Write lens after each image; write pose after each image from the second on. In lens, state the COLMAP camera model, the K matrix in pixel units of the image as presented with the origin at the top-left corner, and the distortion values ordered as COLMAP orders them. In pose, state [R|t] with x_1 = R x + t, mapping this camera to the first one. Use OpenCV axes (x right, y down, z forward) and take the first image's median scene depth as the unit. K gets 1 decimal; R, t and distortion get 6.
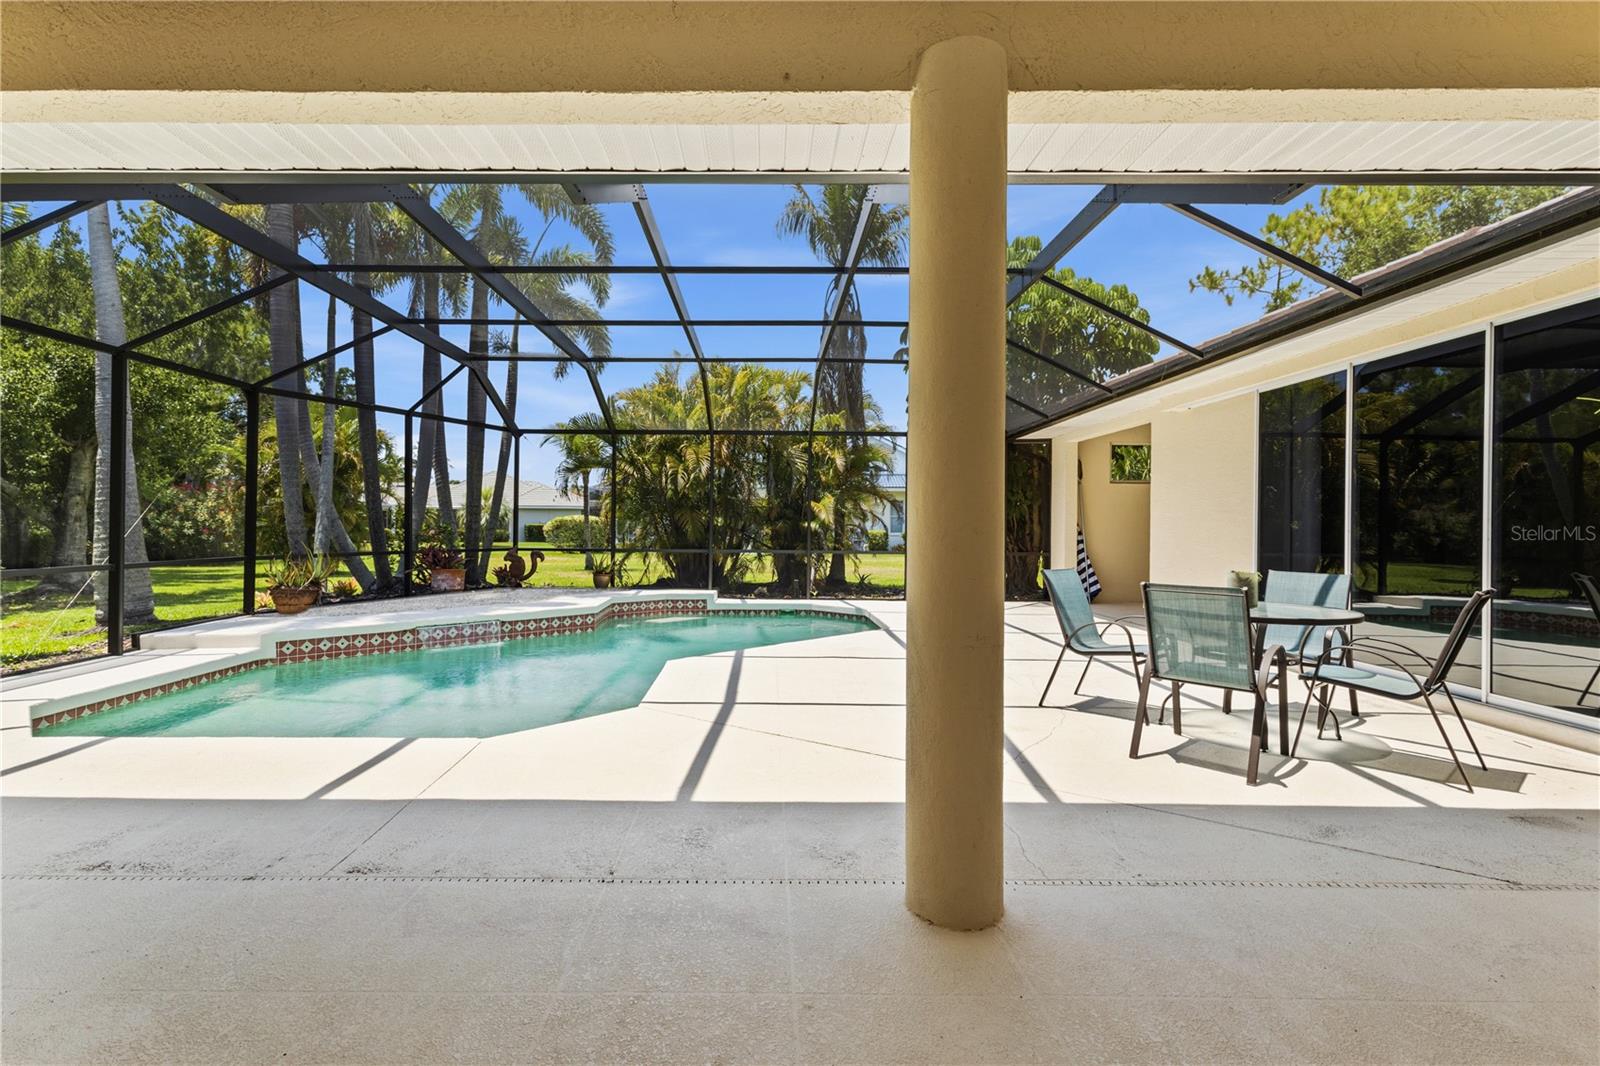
lens RADIAL K [[743.3, 0, 800.0], [0, 743.3, 533.0], [0, 0, 1]] dist [-0.004068, -0.000563]
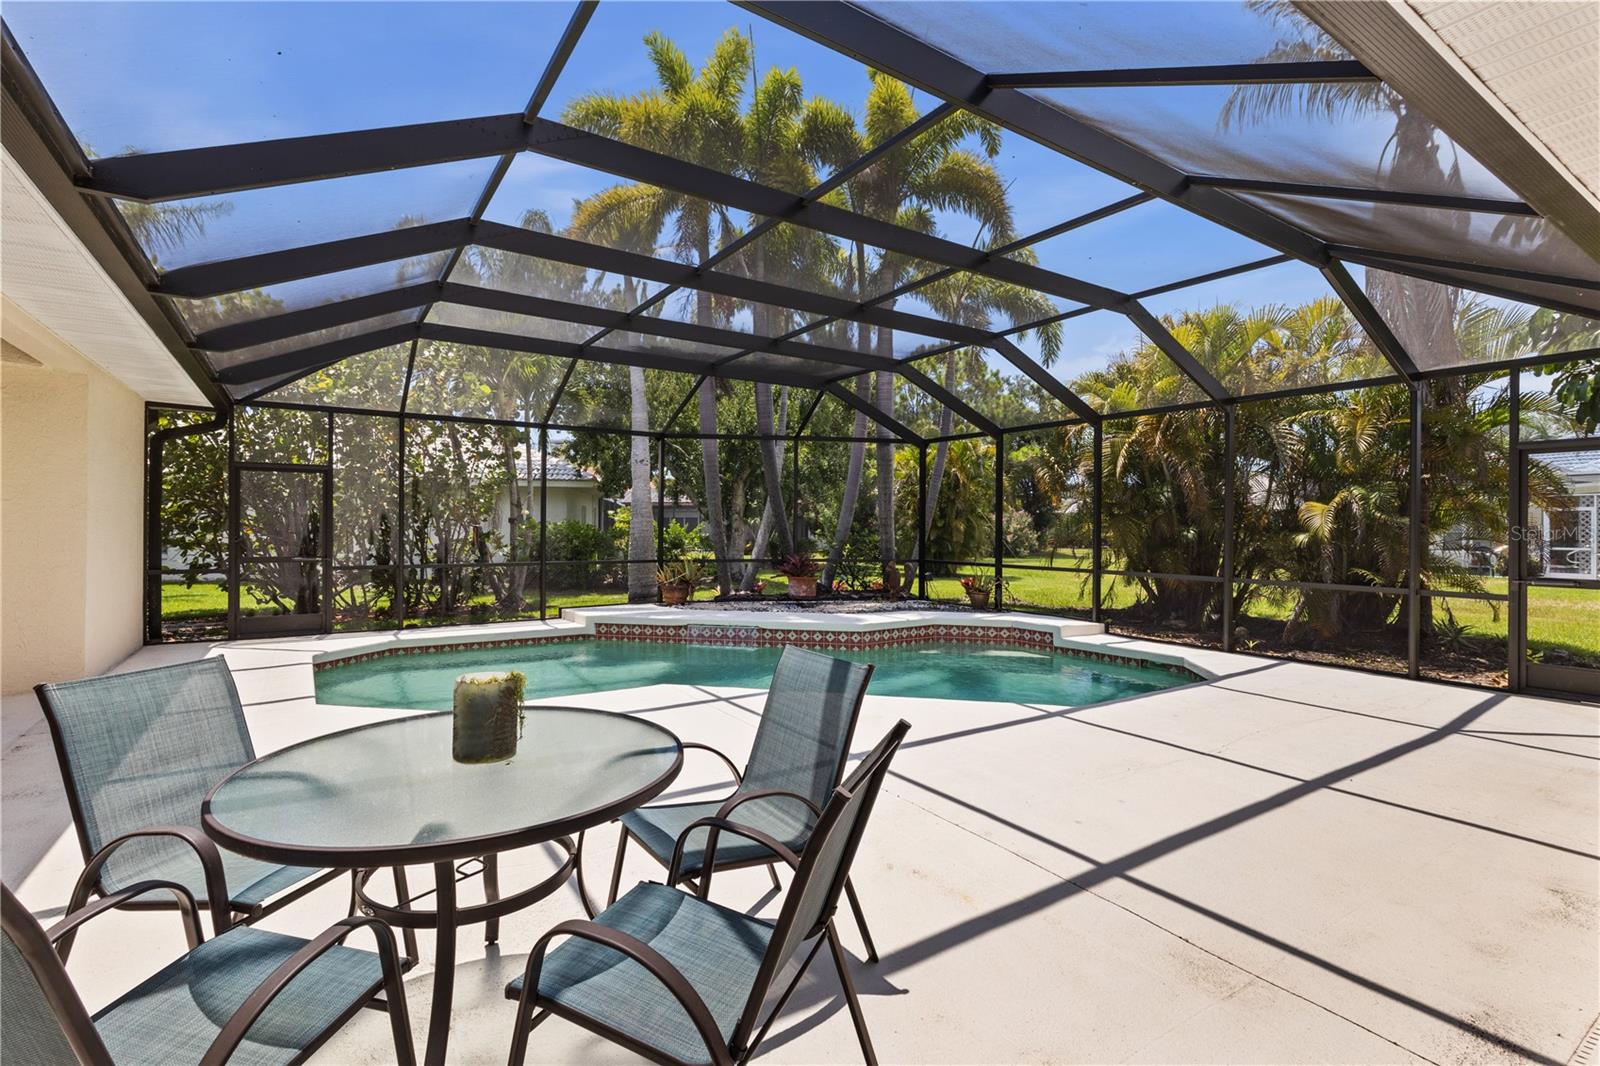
lens RADIAL K [[743.3, 0, 800.0], [0, 743.3, 533.0], [0, 0, 1]] dist [-0.004068, -0.000563]
pose [[0.524034, 0.000769, -0.851697, 0.476083], [-0.007971, 0.999960, -0.004001, -0.013050], [0.851660, 0.008885, 0.524019, 0.424691]]
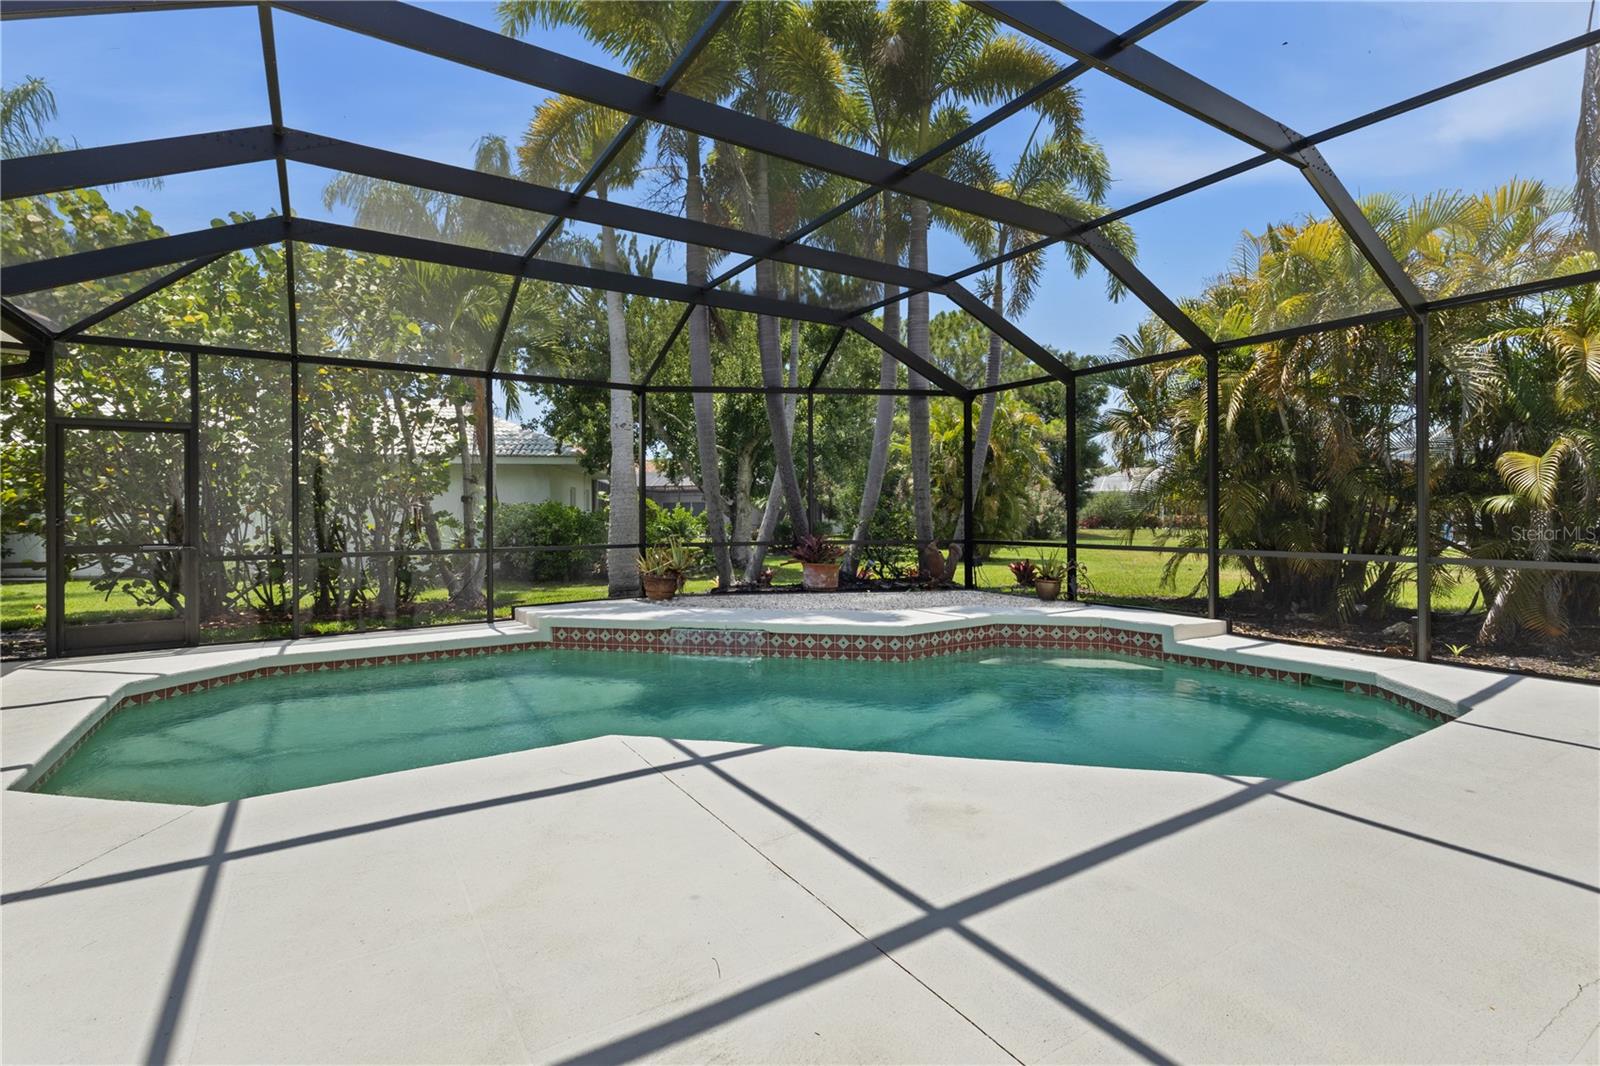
lens RADIAL K [[743.3, 0, 800.0], [0, 743.3, 533.0], [0, 0, 1]] dist [-0.004068, -0.000563]
pose [[0.509597, 0.010151, -0.860353, 0.270411], [0.005091, 0.999877, 0.014813, -0.000424], [0.860398, -0.011929, 0.509483, 0.544813]]
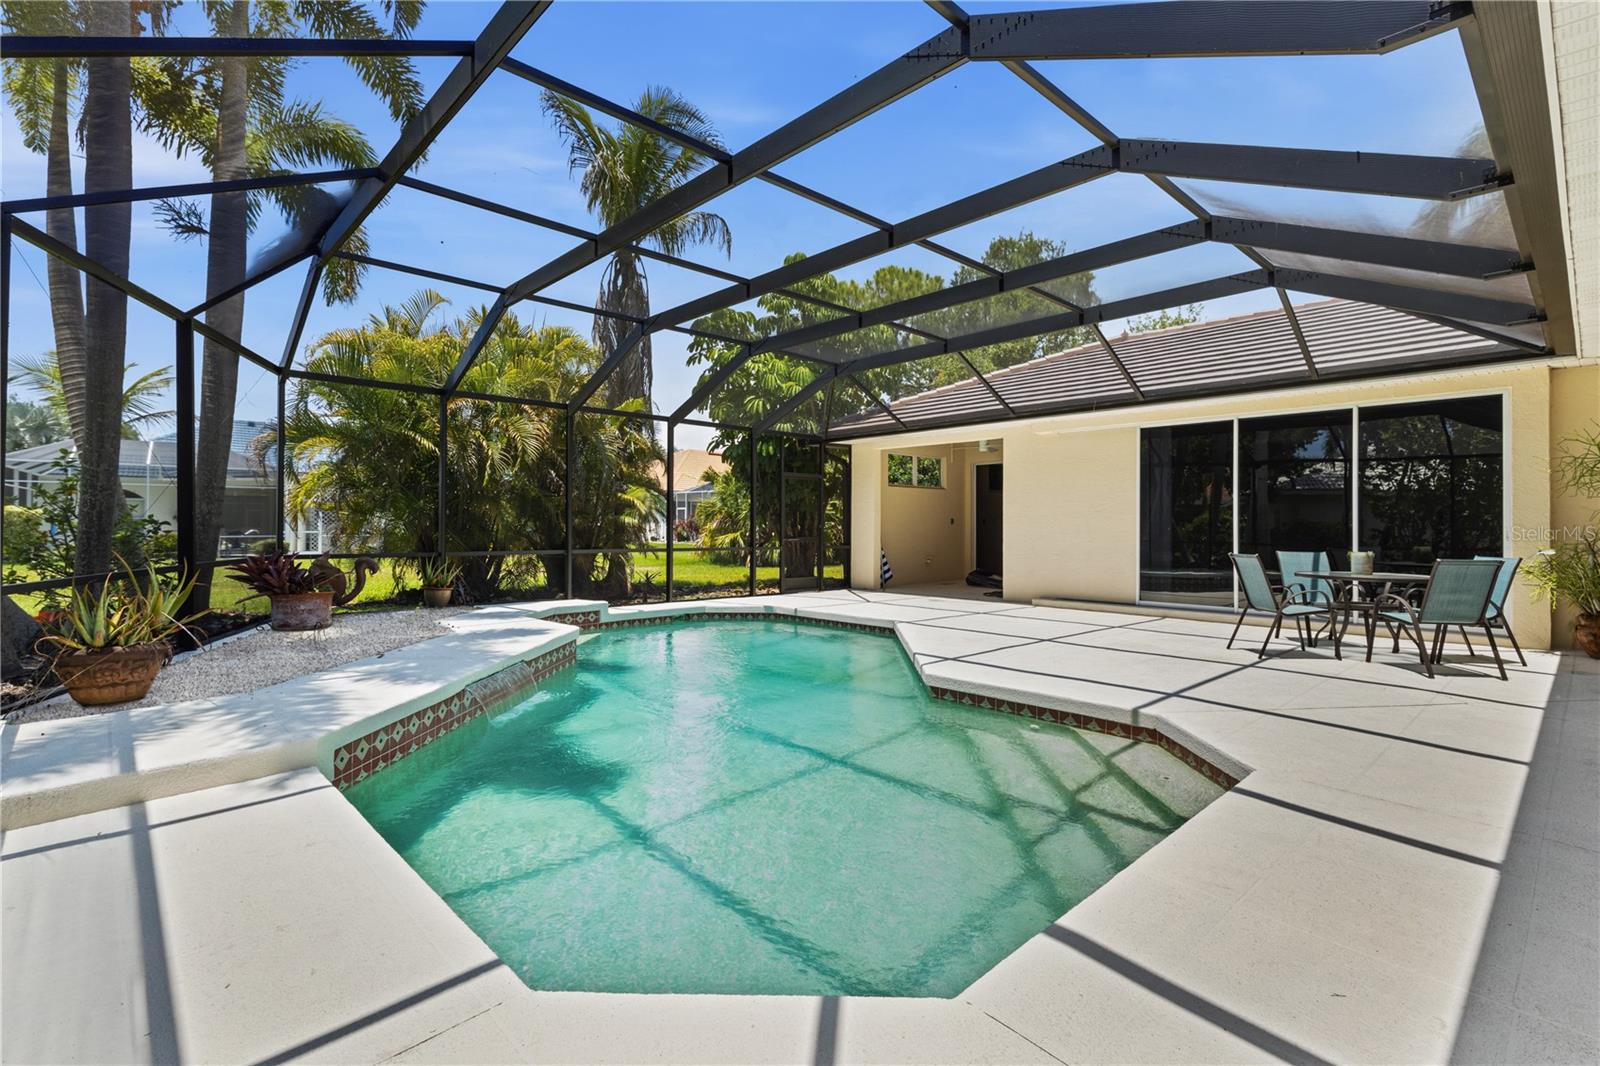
lens RADIAL K [[743.3, 0, 800.0], [0, 743.3, 533.0], [0, 0, 1]] dist [-0.004068, -0.000563]
pose [[0.750284, -0.009323, 0.661050, -0.592095], [0.003524, 0.999943, 0.010103, -0.004334], [-0.661107, -0.005251, 0.750274, 0.283016]]
